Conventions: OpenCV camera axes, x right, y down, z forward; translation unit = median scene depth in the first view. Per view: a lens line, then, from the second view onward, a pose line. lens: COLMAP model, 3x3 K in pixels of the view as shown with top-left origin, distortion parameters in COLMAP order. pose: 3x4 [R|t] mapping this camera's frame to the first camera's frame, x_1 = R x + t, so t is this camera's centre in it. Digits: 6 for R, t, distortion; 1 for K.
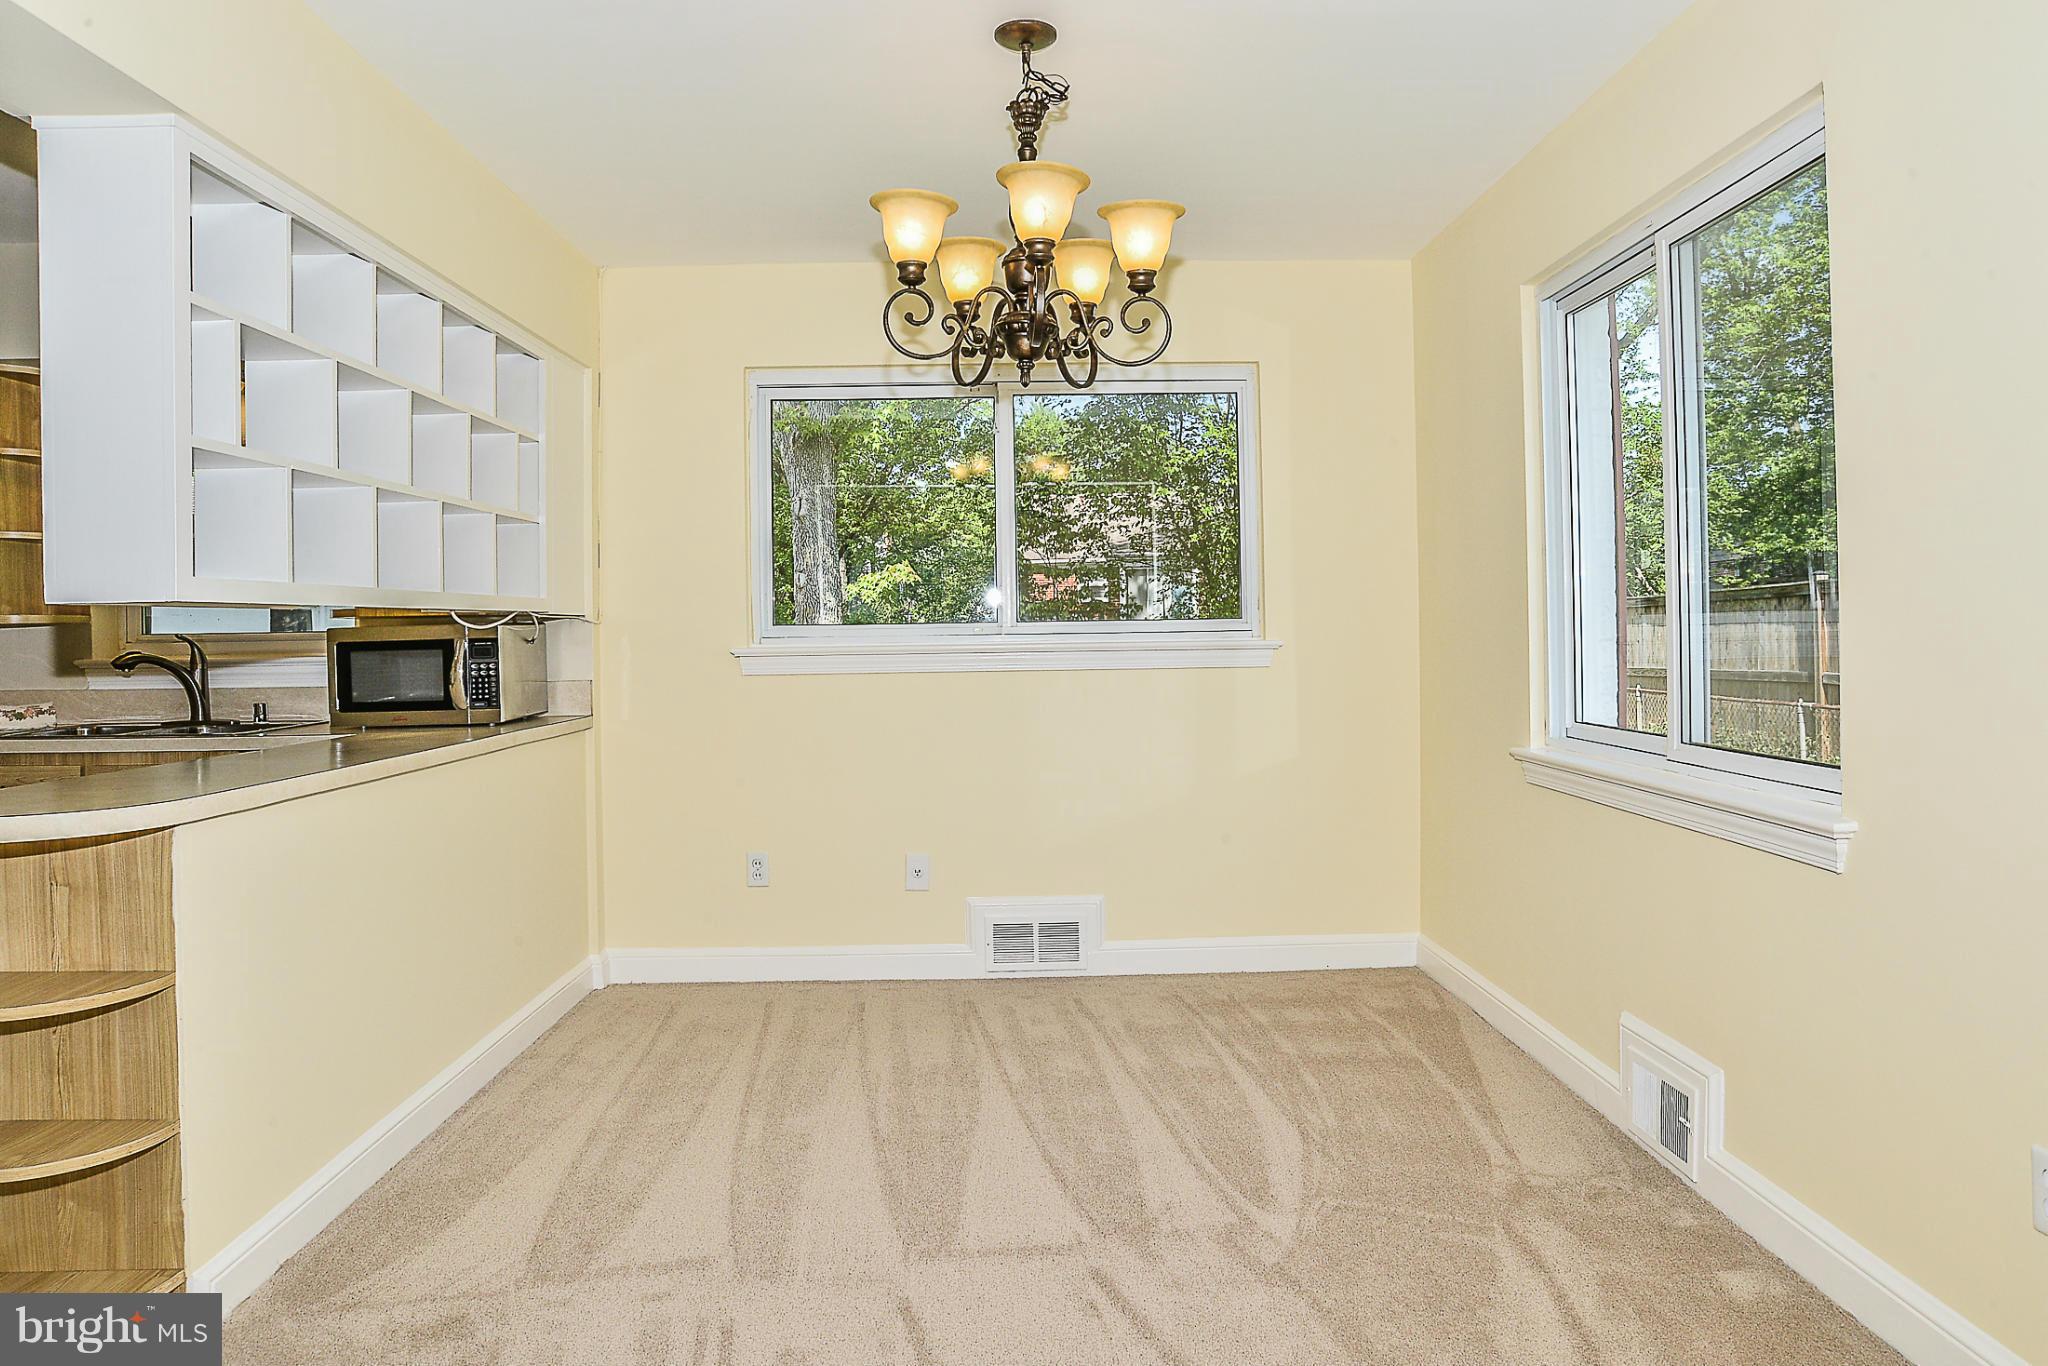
lens RADIAL K [[1310.0, 0, 1024.0], [0, 1310.0, 683.0], [0, 0, 1]] dist [-0.079884, 0.041489]
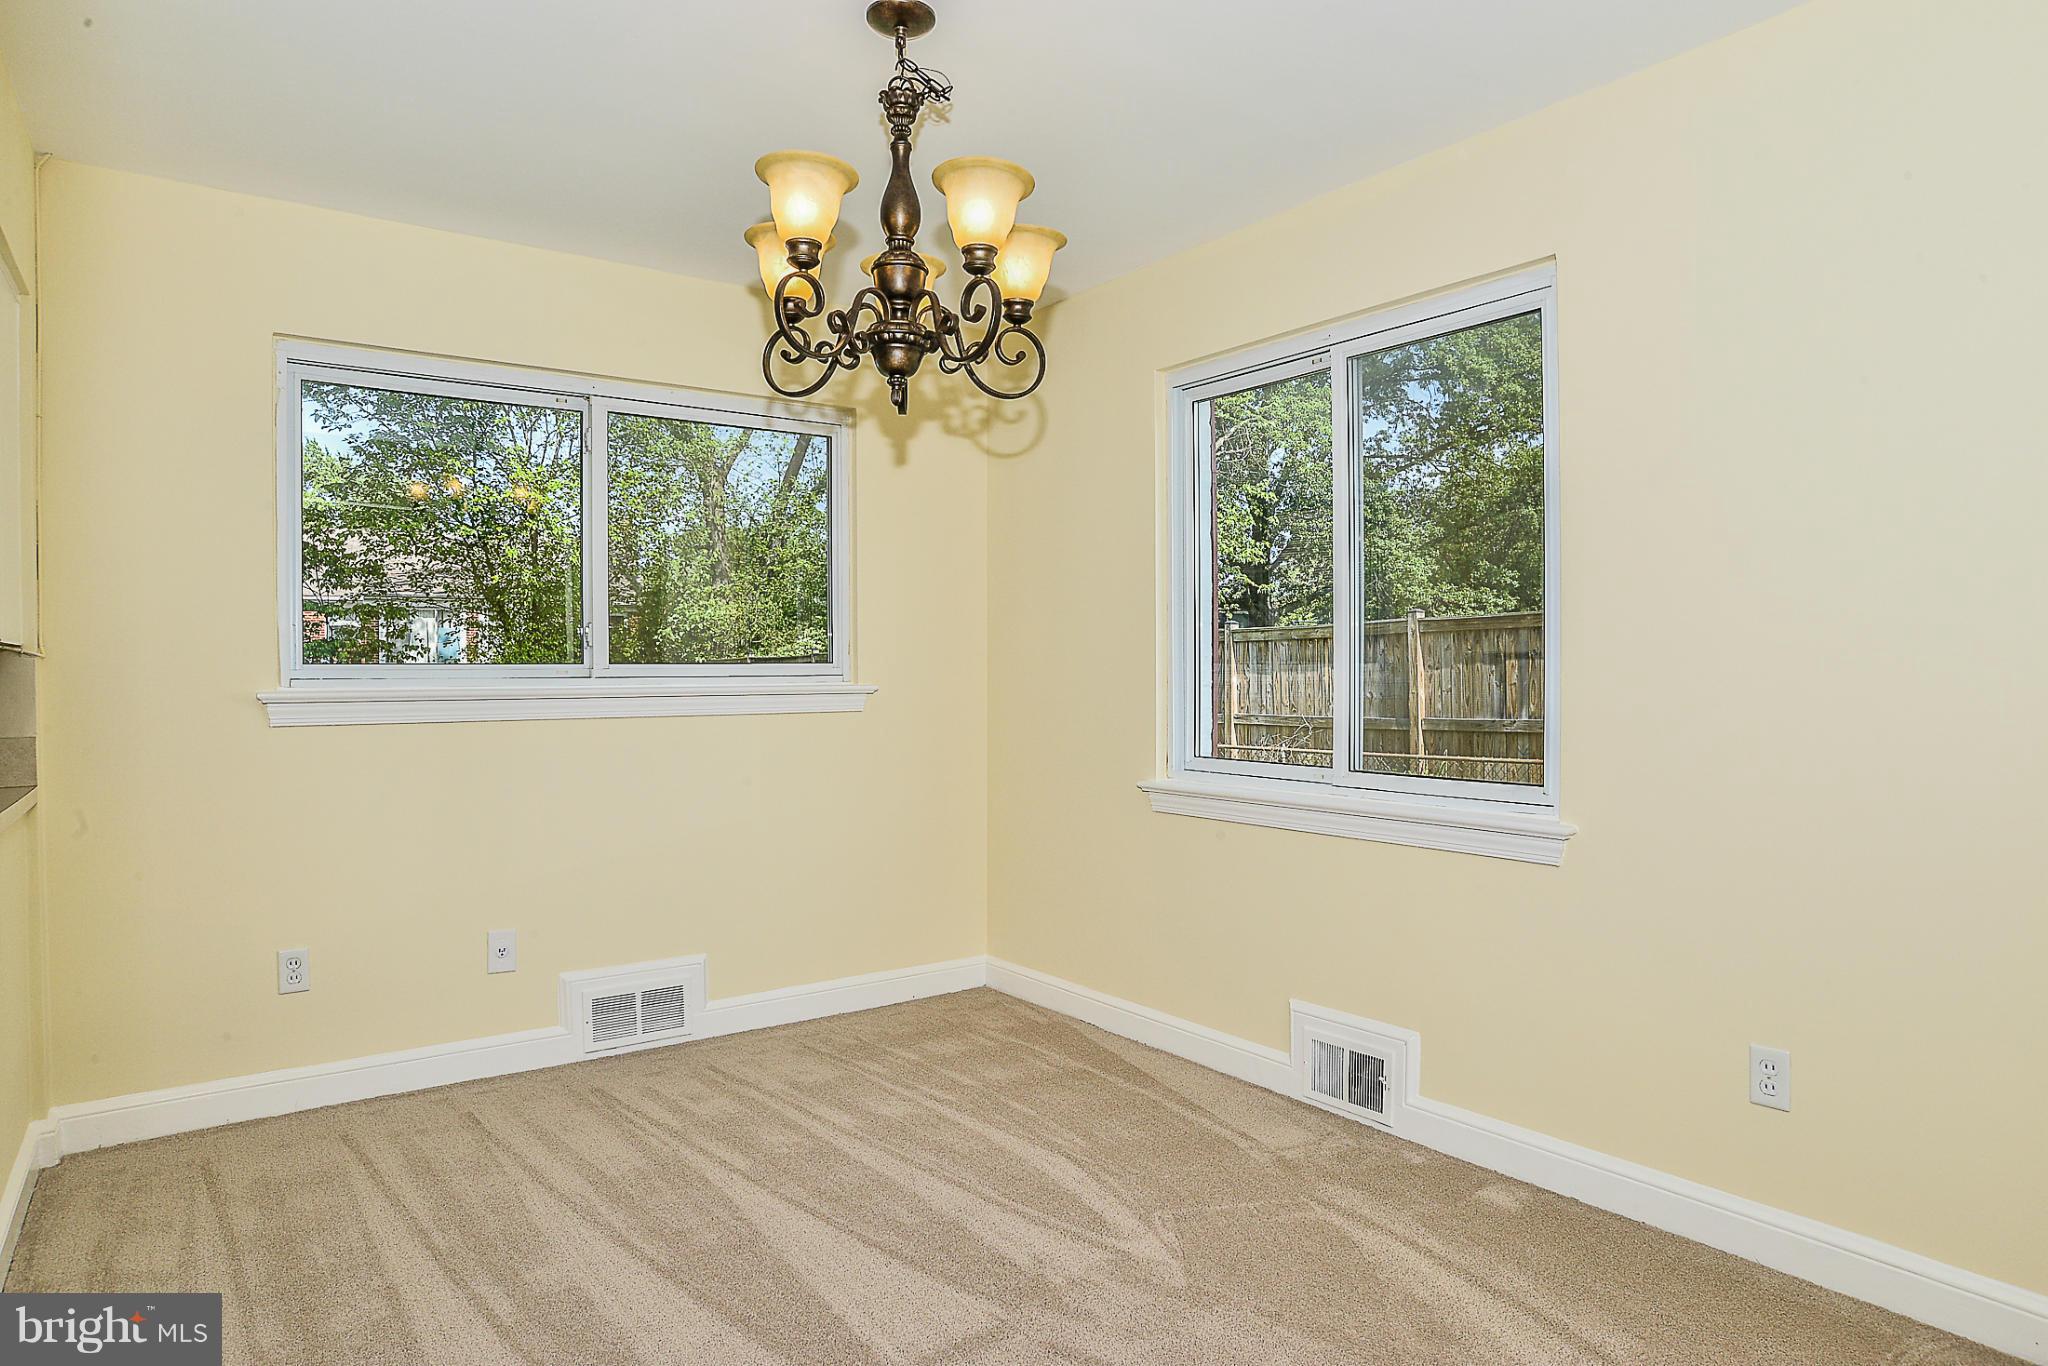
lens RADIAL K [[1203.2, 0, 1023.8], [0, 1203.2, 735.0], [0, 0, 1]] dist [-0.102439, 0.064174]
pose [[0.815138, -0.017855, 0.578991, -0.306744], [0.012305, 0.999833, 0.013508, -0.005482], [-0.579136, -0.003887, 0.815222, 0.203961]]
